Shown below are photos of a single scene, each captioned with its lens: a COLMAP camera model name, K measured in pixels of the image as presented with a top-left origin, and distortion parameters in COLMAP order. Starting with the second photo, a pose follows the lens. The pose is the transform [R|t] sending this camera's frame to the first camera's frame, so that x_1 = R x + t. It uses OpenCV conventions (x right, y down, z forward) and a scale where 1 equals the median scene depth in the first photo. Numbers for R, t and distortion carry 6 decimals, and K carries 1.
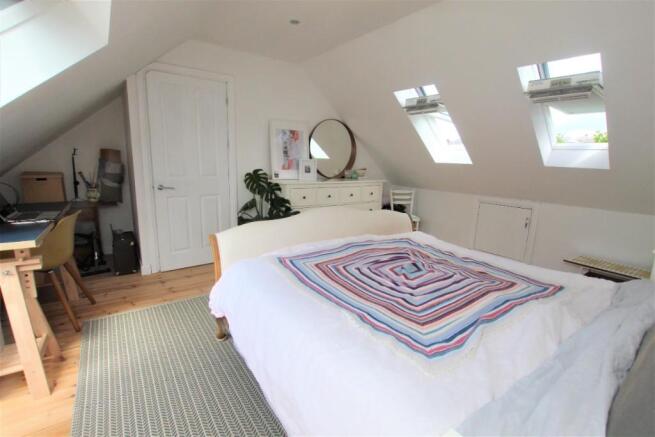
lens RADIAL K [[300.7, 0, 327.4], [0, 300.7, 219.7], [0, 0, 1]] dist [-0.035909, 0.002803]
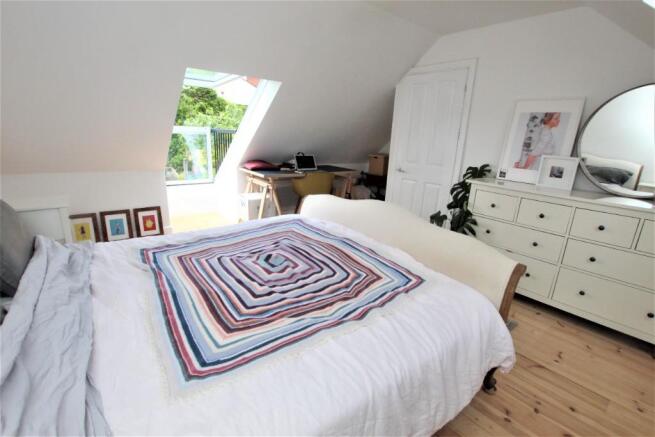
lens RADIAL K [[300.7, 0, 331.4], [0, 300.7, 221.2], [0, 0, 1]] dist [-0.035909, 0.002803]
pose [[0.063906, 0.249525, -0.966257, 0.601685], [-0.239864, 0.943693, 0.227834, -0.107346], [0.968701, 0.217210, 0.120159, 0.534158]]
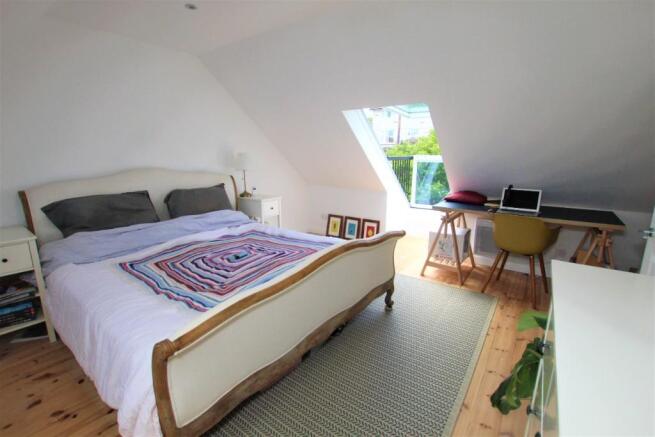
lens RADIAL K [[300.7, 0, 330.7], [0, 300.7, 217.6], [0, 0, 1]] dist [-0.035909, 0.002803]
pose [[-0.939029, 0.036988, -0.341844, 0.187852], [-0.098736, 0.923318, 0.371128, -0.242162], [0.329358, 0.382252, -0.863370, 1.090382]]
